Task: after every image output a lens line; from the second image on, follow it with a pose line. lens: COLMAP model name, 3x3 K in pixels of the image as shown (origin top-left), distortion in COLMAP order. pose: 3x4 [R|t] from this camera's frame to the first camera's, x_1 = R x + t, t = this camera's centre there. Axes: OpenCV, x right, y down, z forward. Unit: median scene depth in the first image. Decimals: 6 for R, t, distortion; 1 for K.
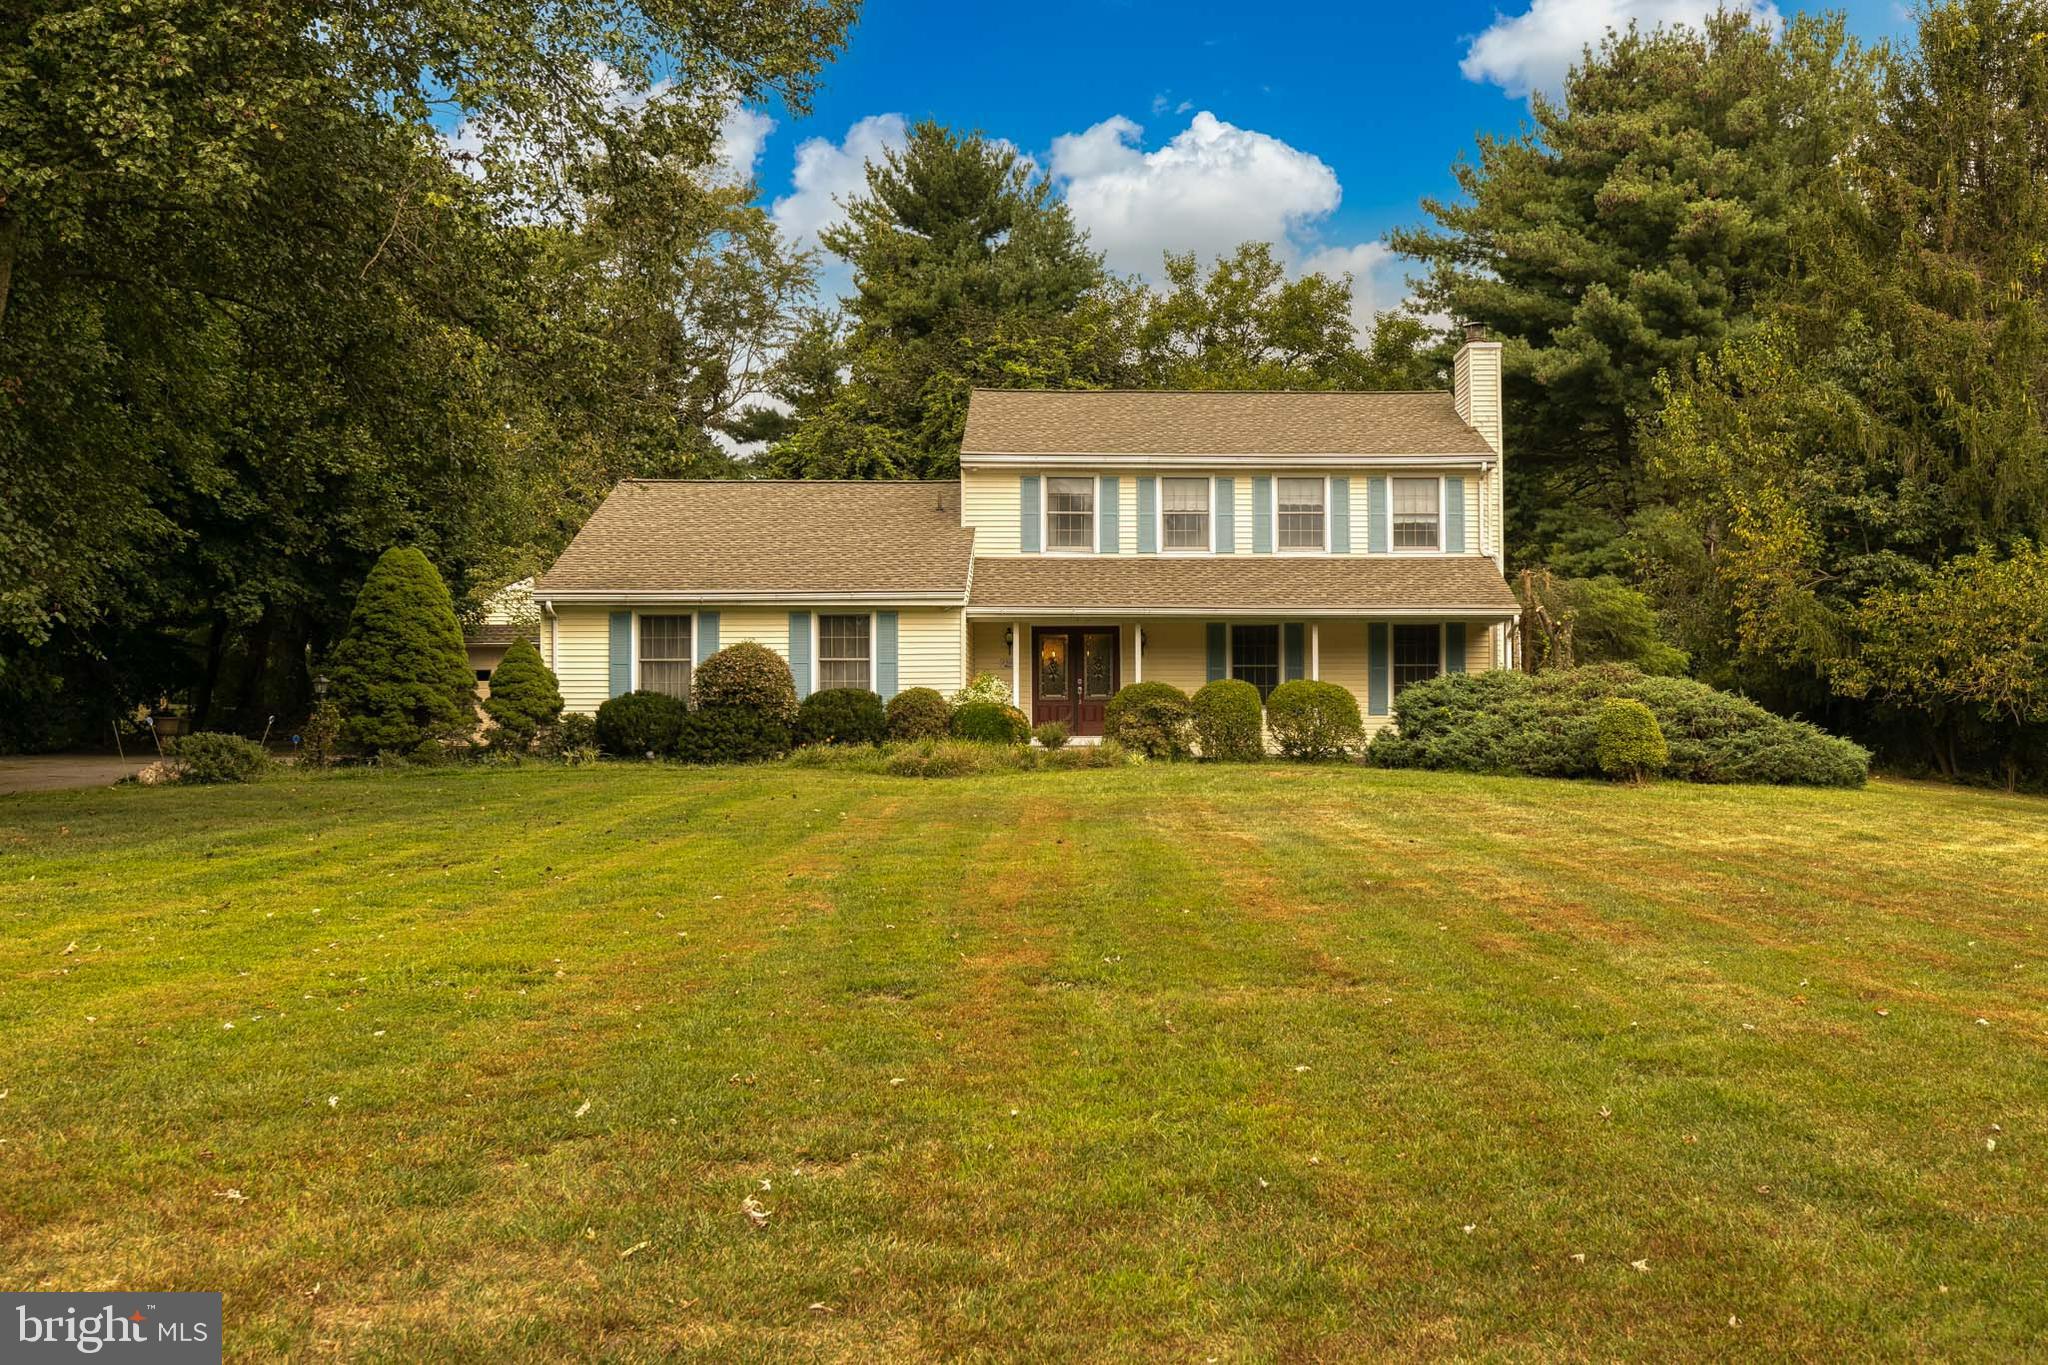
lens RADIAL K [[2043.8, 0, 1066.9], [0, 2043.8, 731.3], [0, 0, 1]] dist [-0.055015, 0.015231]
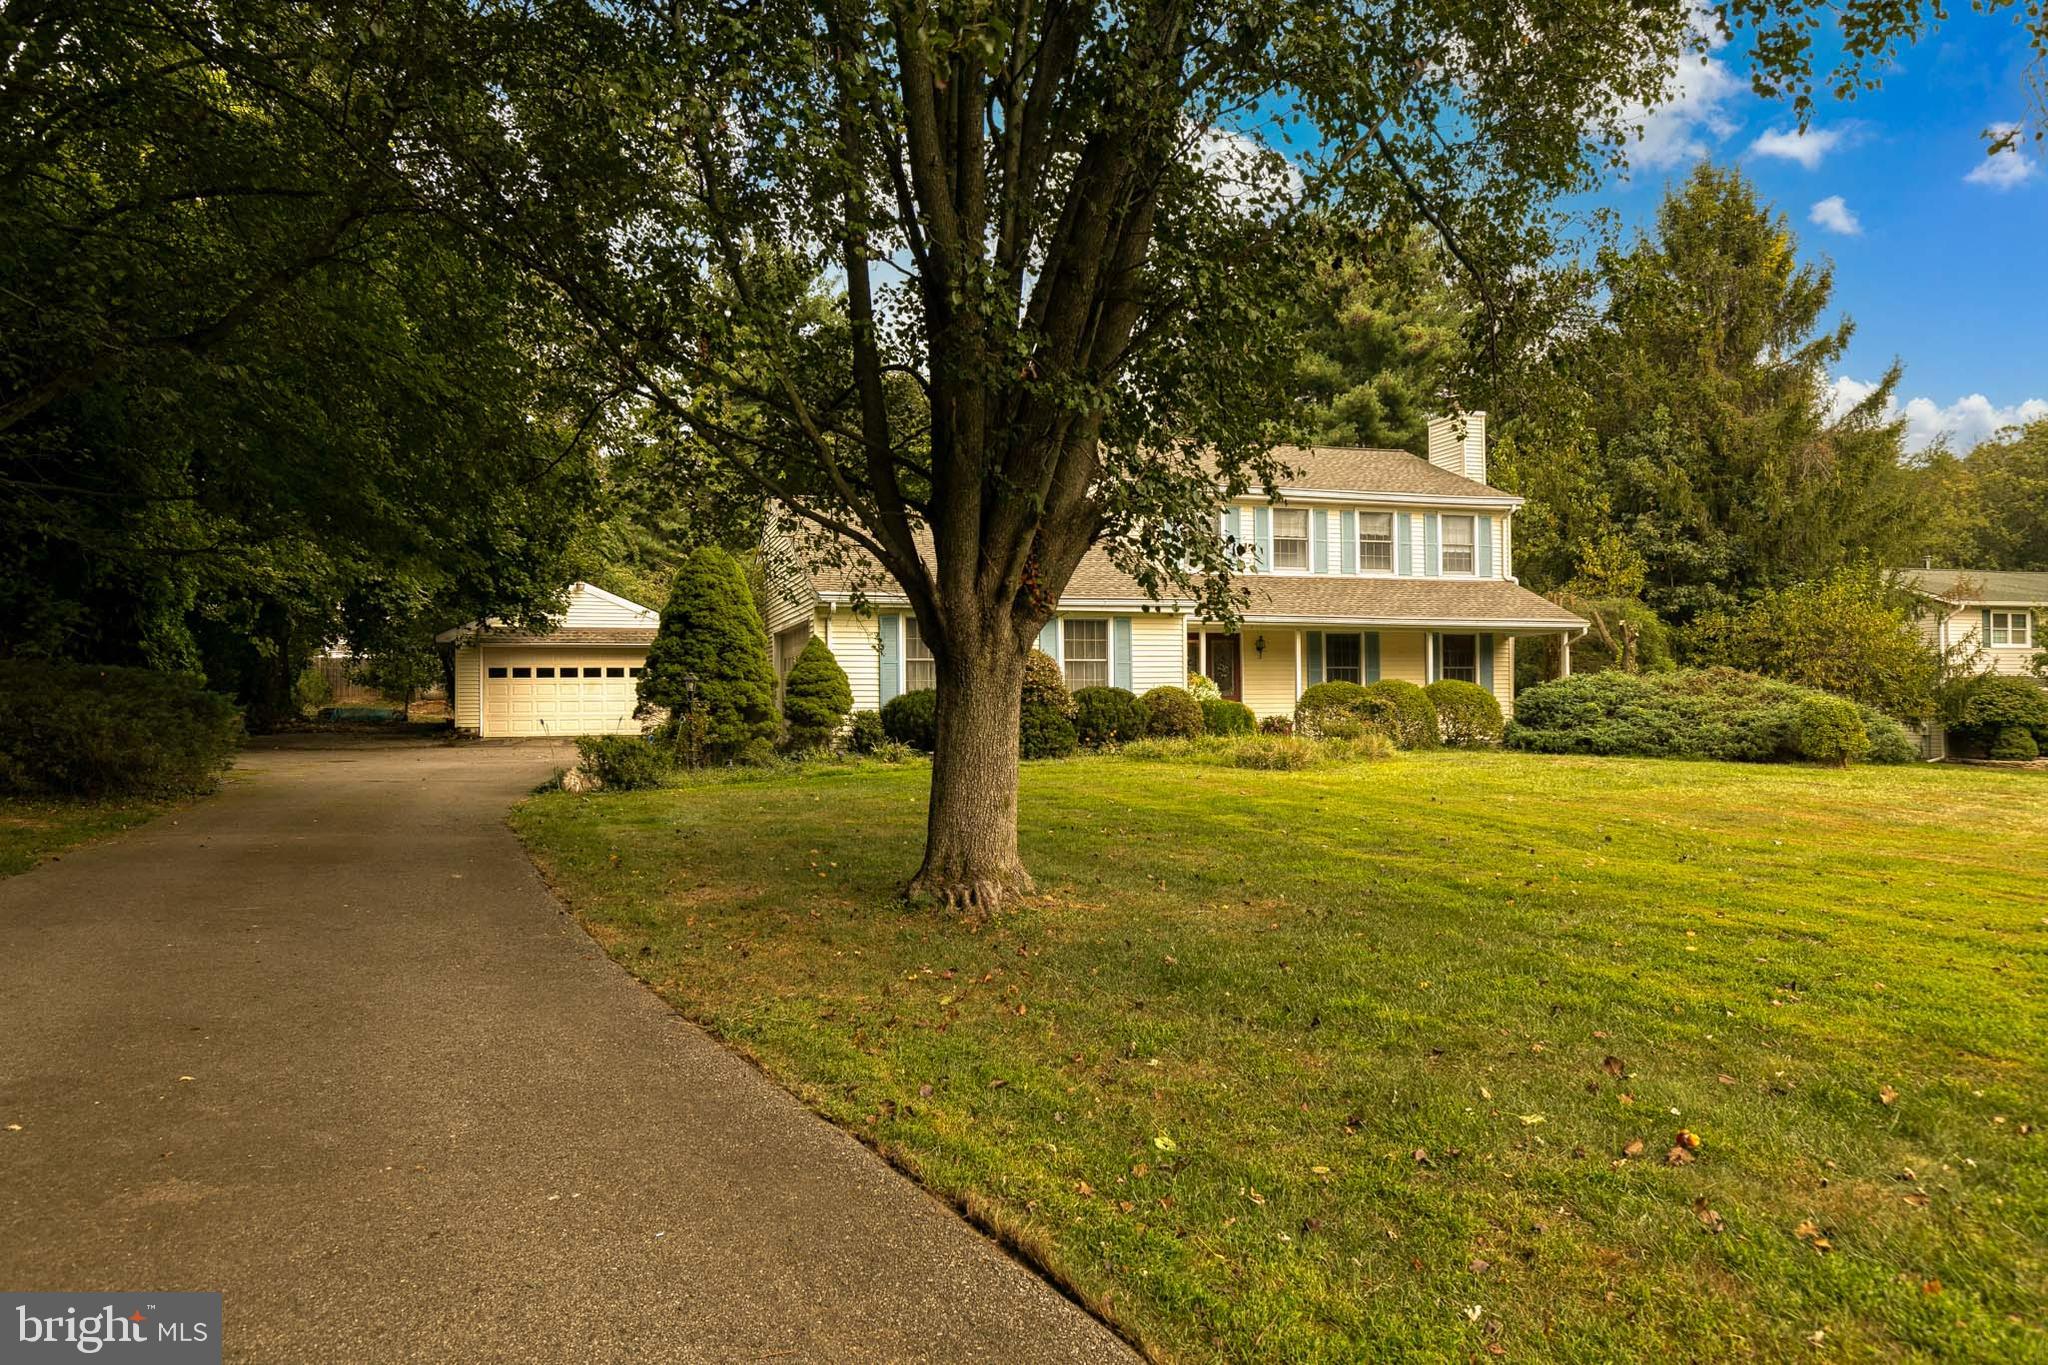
lens RADIAL K [[1426.4, 0, 1024.0], [0, 1426.4, 682.5], [0, 0, 1]] dist [-0.132981, -0.000226]
pose [[0.966887, 0.002721, 0.255190, -0.781792], [0.000726, 0.999910, -0.013412, -0.029052], [-0.255204, 0.013153, 0.966798, 0.613405]]
